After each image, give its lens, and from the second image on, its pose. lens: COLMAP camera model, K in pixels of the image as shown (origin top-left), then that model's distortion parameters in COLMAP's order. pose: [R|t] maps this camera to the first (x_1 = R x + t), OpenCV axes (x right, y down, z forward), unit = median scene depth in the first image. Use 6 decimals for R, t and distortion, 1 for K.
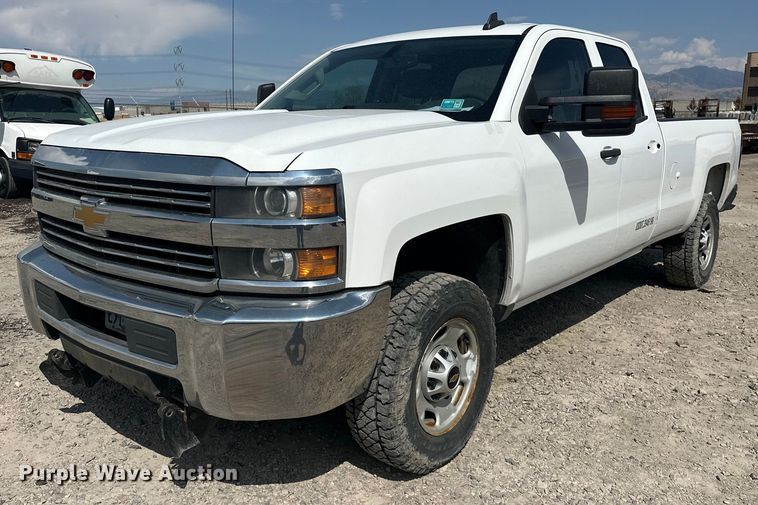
lens RADIAL K [[773.3, 0, 379.0], [0, 773.3, 252.5], [0, 0, 1]] dist [-0.008198, -0.005366]
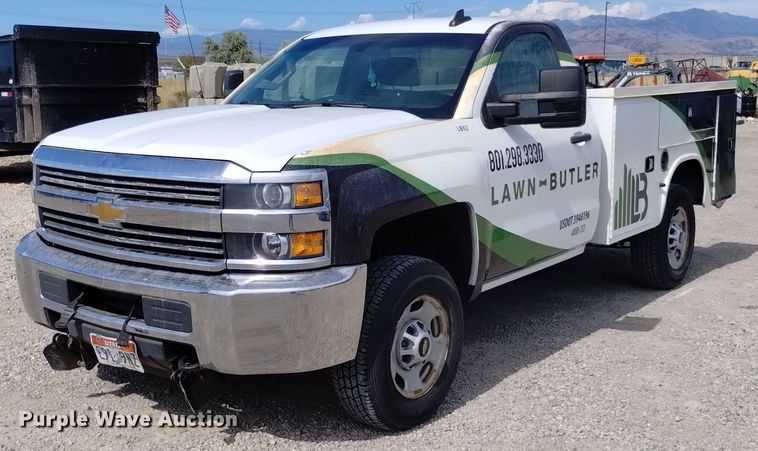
lens RADIAL K [[952.0, 0, 379.0], [0, 952.0, 225.5], [0, 0, 1]] dist [0.031409, 0.005358]
pose [[0.999315, -0.018937, 0.031807, -0.011871], [0.019792, 0.999446, -0.026773, 0.022406], [-0.031282, 0.027385, 0.999135, -0.437797]]
